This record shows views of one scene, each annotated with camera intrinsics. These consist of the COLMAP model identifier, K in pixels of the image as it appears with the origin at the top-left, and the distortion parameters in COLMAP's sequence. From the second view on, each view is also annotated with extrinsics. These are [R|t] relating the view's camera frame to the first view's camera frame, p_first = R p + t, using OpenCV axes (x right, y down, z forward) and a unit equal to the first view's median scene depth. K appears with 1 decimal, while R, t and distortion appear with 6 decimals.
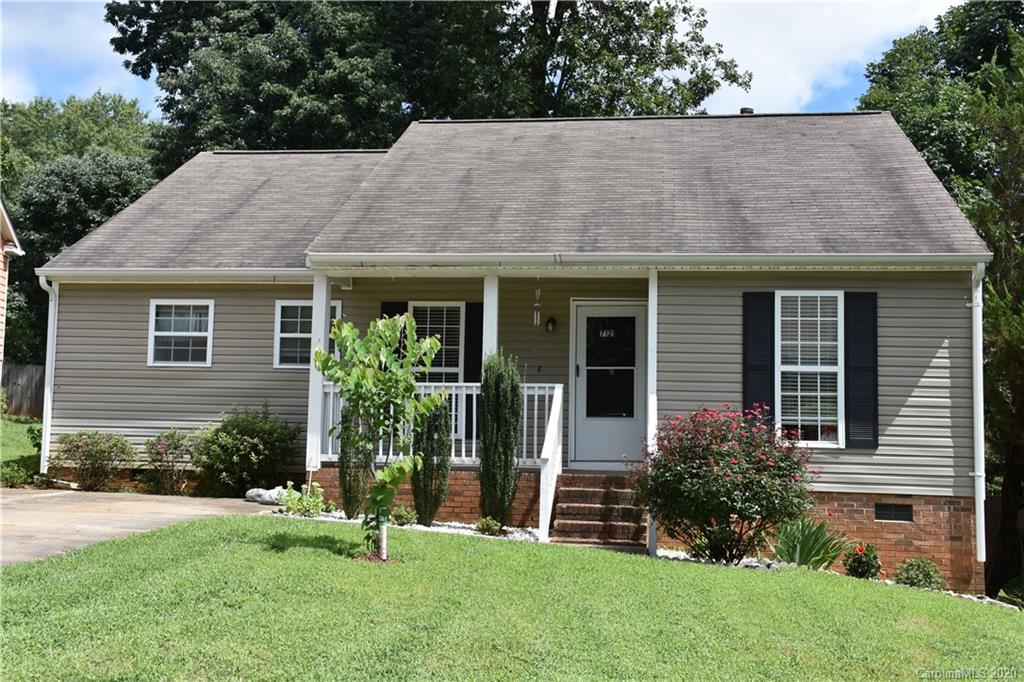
lens RADIAL K [[1138.5, 0, 512.0], [0, 1138.5, 341.0], [0, 0, 1]] dist [-0.005181, 0.010777]
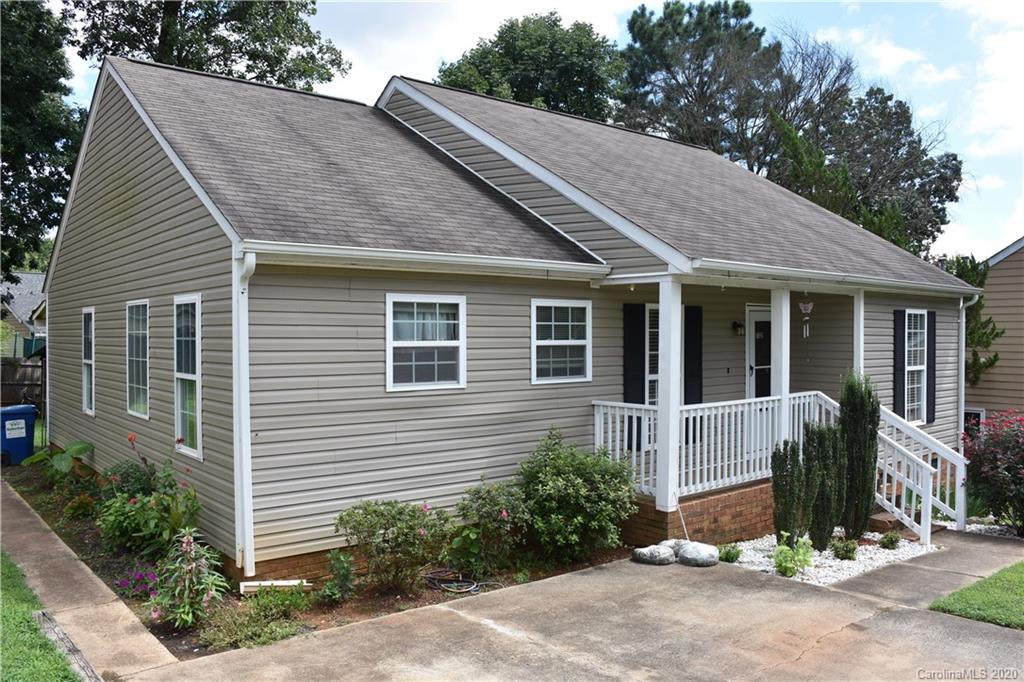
lens RADIAL K [[815.7, 0, 507.2], [0, 815.7, 339.0], [0, 0, 1]] dist [-0.150882, 0.114542]
pose [[0.667238, -0.028592, 0.744295, -0.650539], [-0.048507, 0.995474, 0.081727, -0.054118], [-0.743263, -0.090635, 0.662831, 0.642622]]
